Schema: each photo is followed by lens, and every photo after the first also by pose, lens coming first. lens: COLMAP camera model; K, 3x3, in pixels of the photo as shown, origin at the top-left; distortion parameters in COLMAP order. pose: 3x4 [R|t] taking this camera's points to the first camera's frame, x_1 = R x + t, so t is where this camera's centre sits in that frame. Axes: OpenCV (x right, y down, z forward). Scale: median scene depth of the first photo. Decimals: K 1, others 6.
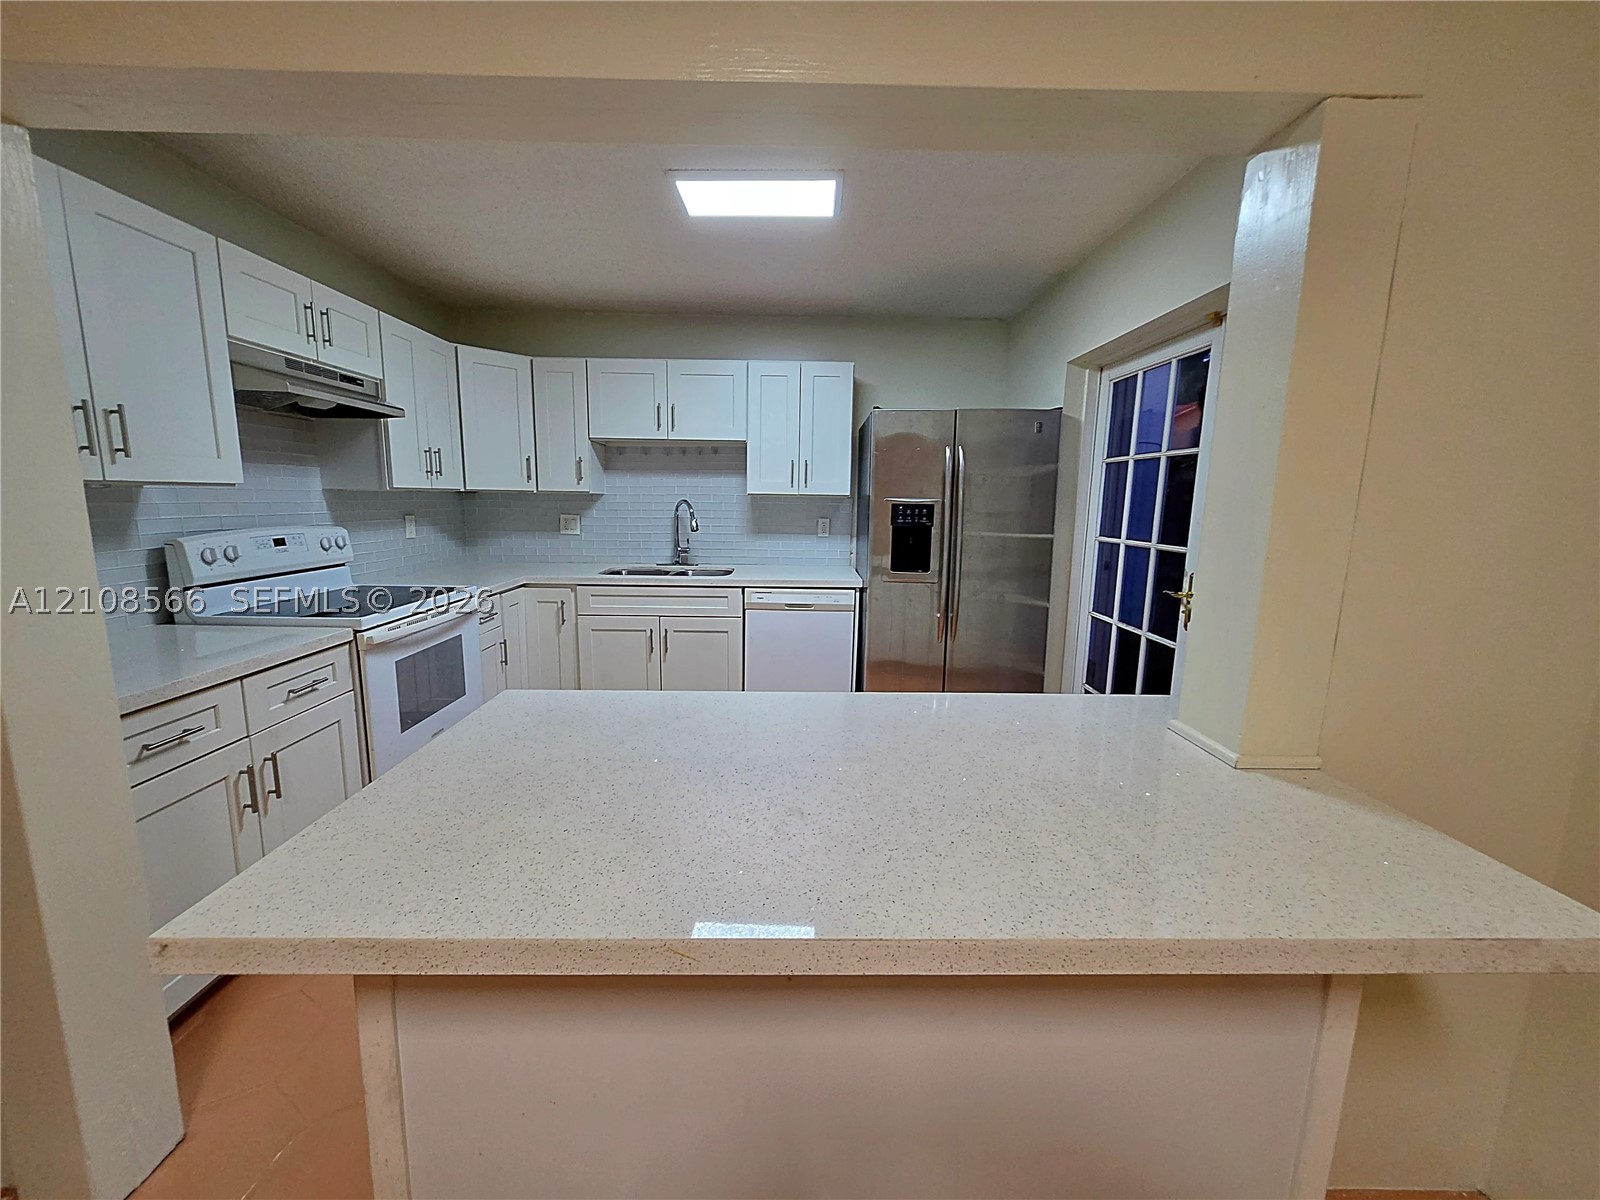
lens RADIAL K [[629.3, 0, 798.6], [0, 629.3, 598.3], [0, 0, 1]] dist [0.002111, 0.000083]
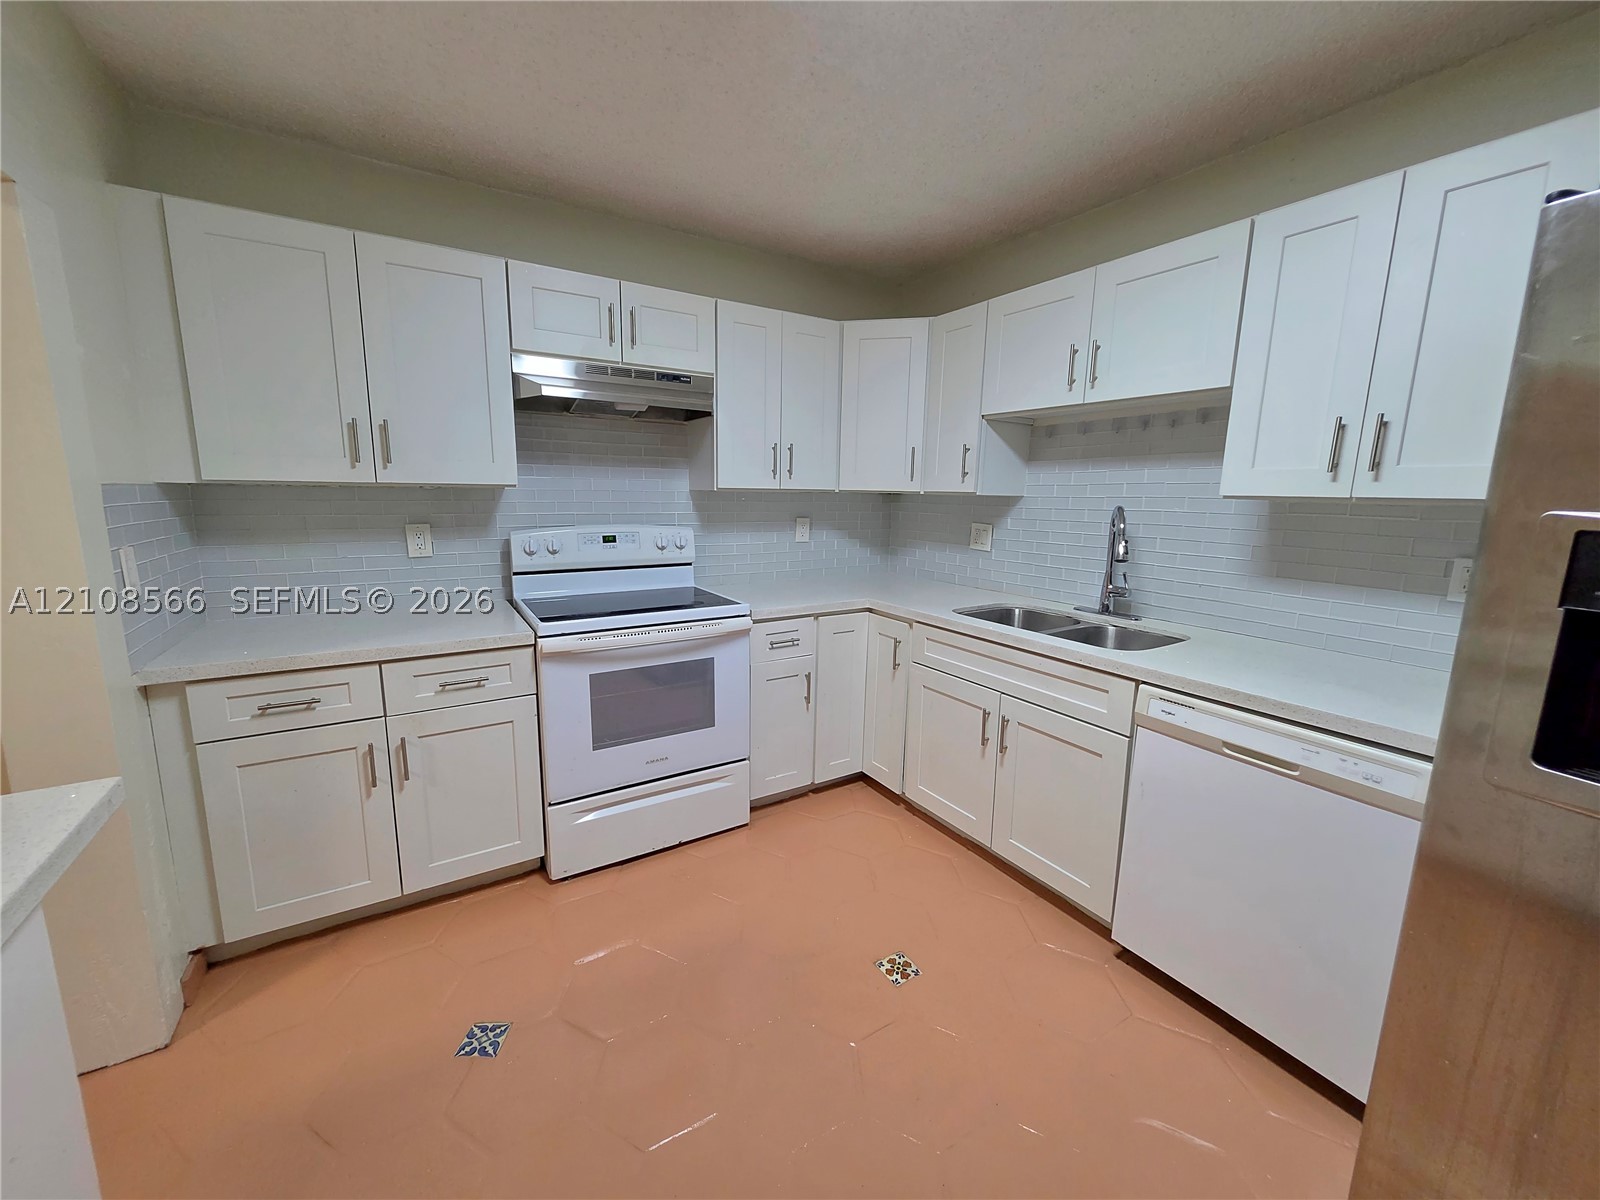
lens RADIAL K [[629.3, 0, 796.8], [0, 629.3, 594.3], [0, 0, 1]] dist [0.002111, 0.000083]
pose [[0.513012, 0.134274, -0.847815, 0.211795], [-0.143528, 0.987203, 0.069500, -0.091493], [0.846297, 0.086031, 0.525719, 0.557565]]
